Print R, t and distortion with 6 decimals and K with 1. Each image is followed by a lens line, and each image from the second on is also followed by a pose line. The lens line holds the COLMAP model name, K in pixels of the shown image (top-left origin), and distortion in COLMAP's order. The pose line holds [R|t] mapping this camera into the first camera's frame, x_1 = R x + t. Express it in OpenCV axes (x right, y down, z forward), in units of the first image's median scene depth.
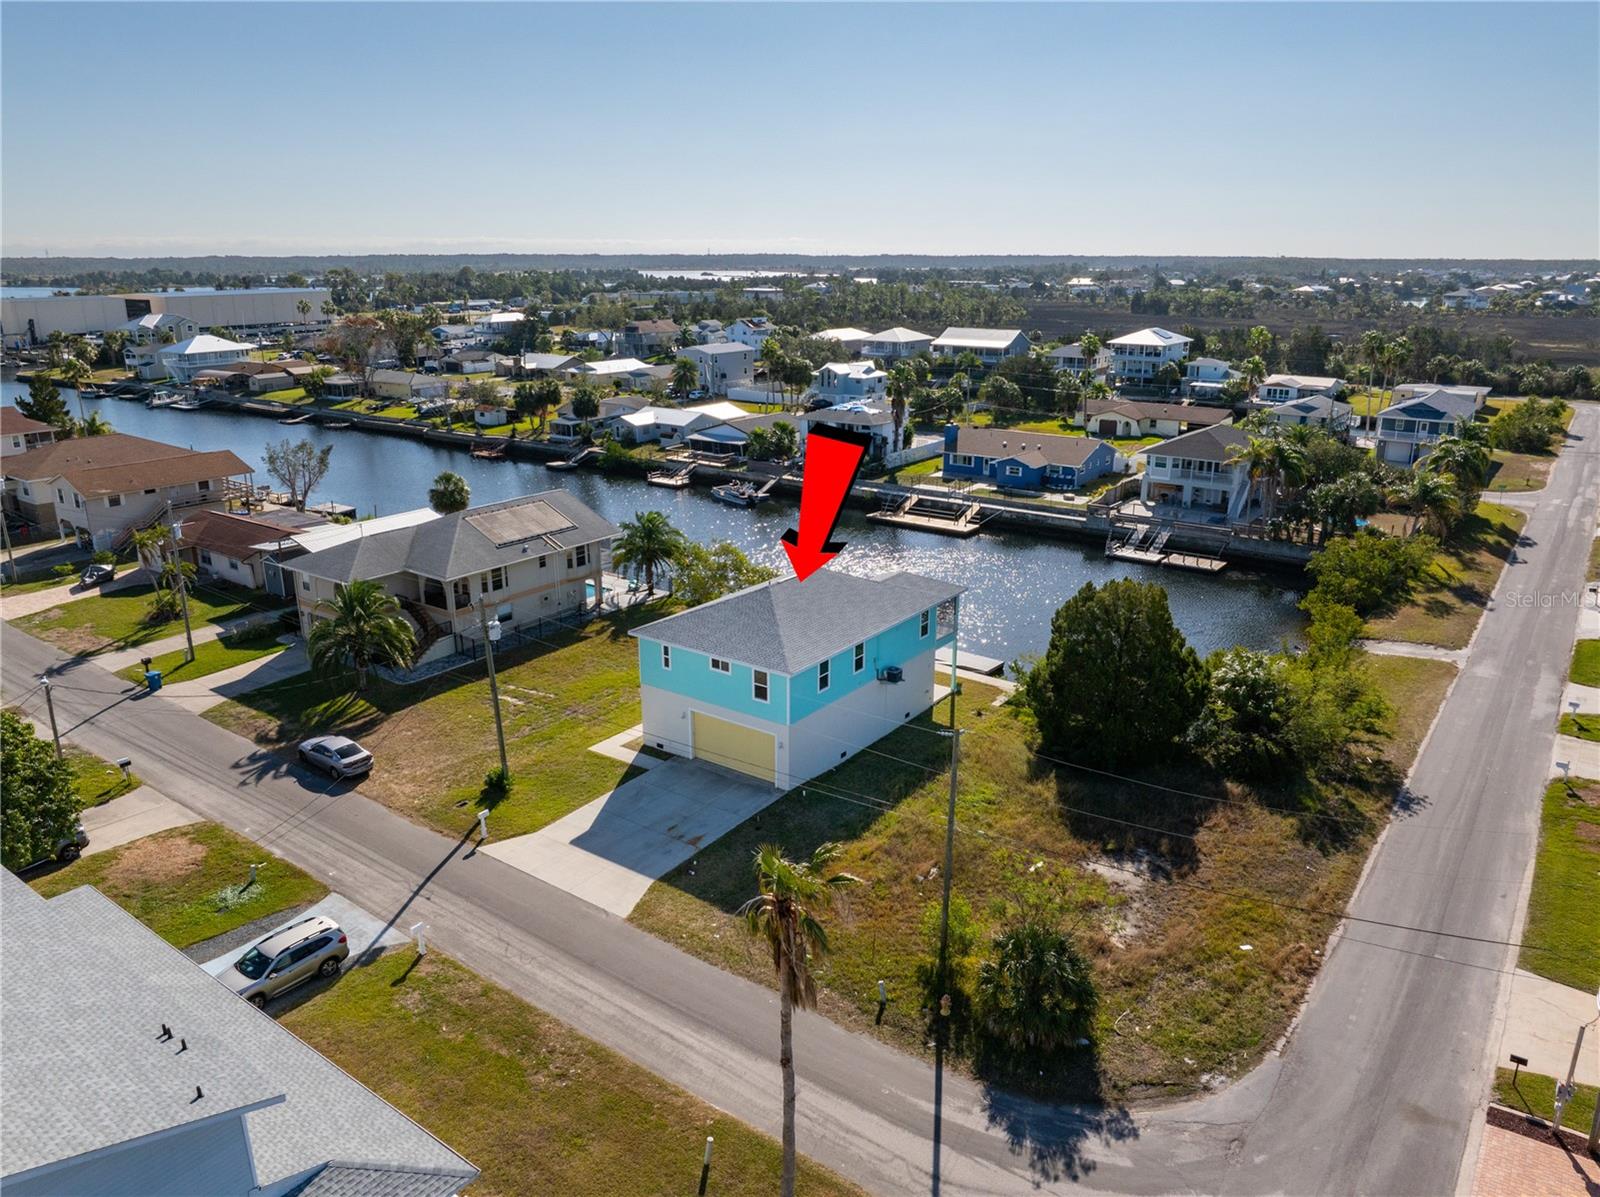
lens RADIAL K [[1119.8, 0, 800.0], [0, 1119.8, 598.5], [0, 0, 1]] dist [-0.025943, -0.000762]
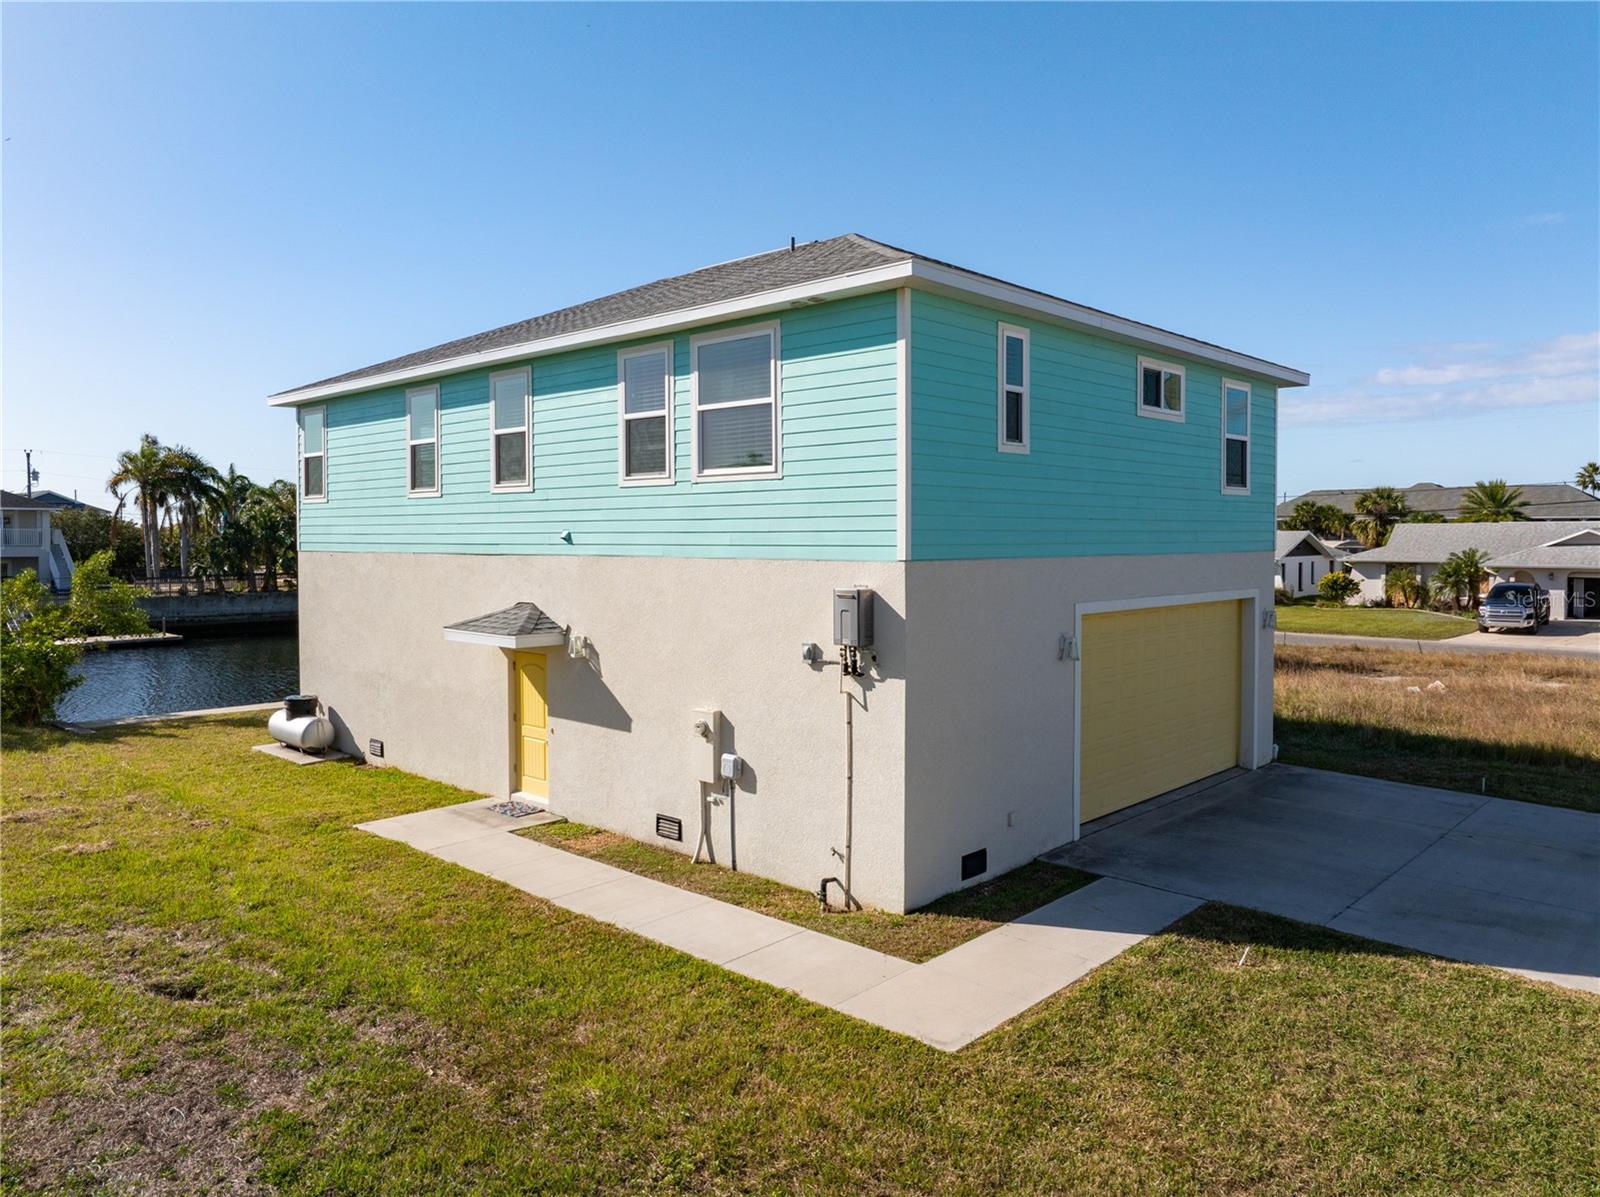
lens RADIAL K [[1119.8, 0, 800.0], [0, 1119.8, 598.5], [0, 0, 1]] dist [-0.025943, -0.000762]
pose [[0.118368, -0.045579, 0.991923, -0.339172], [0.301460, 0.953447, 0.007837, 0.076301], [-0.946103, 0.298098, 0.126597, 1.022105]]
